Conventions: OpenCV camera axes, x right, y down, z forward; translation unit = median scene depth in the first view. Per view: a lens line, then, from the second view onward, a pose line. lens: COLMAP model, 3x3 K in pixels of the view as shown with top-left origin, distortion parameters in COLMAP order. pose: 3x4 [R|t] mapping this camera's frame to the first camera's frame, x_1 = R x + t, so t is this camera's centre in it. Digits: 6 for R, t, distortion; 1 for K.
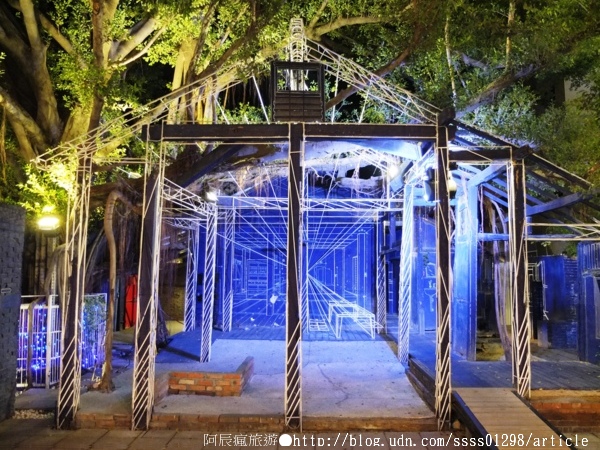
lens RADIAL K [[466.3, 0, 303.6], [0, 466.3, 227.2], [0, 0, 1]] dist [-0.057861, 0.049998]
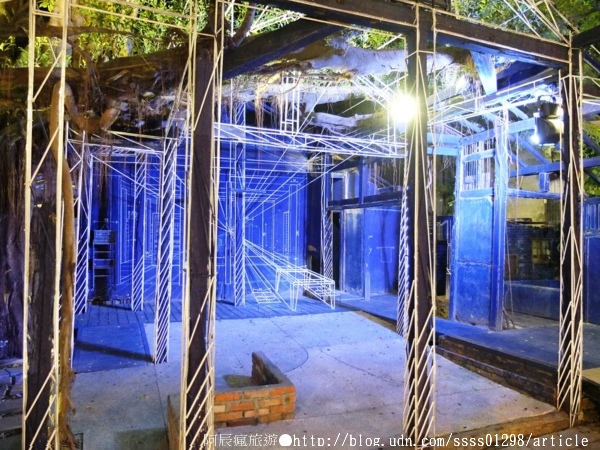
lens RADIAL K [[466.3, 0, 304.2], [0, 466.3, 225.9], [0, 0, 1]] dist [-0.057861, 0.049998]
pose [[0.908620, 0.006702, 0.417570, -0.401533], [-0.044449, 0.995744, 0.080738, 0.035438], [-0.415252, -0.091920, 0.905051, 0.414035]]
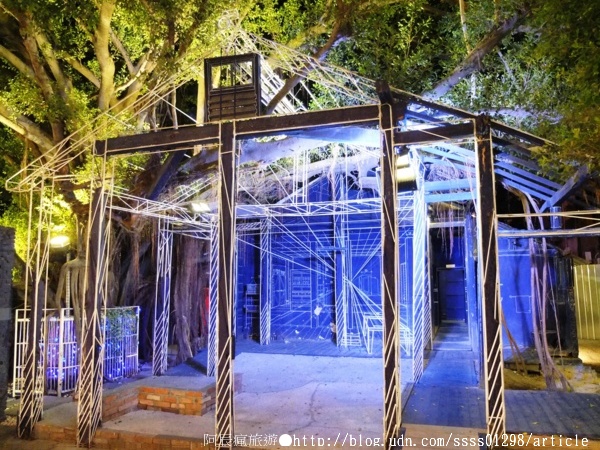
lens RADIAL K [[466.3, 0, 304.4], [0, 466.3, 225.2], [0, 0, 1]] dist [-0.057861, 0.049998]
pose [[0.958408, -0.053715, -0.280303, 0.345863], [0.046712, 0.998408, -0.031610, 0.016856], [0.281555, 0.017202, 0.959391, 0.148046]]
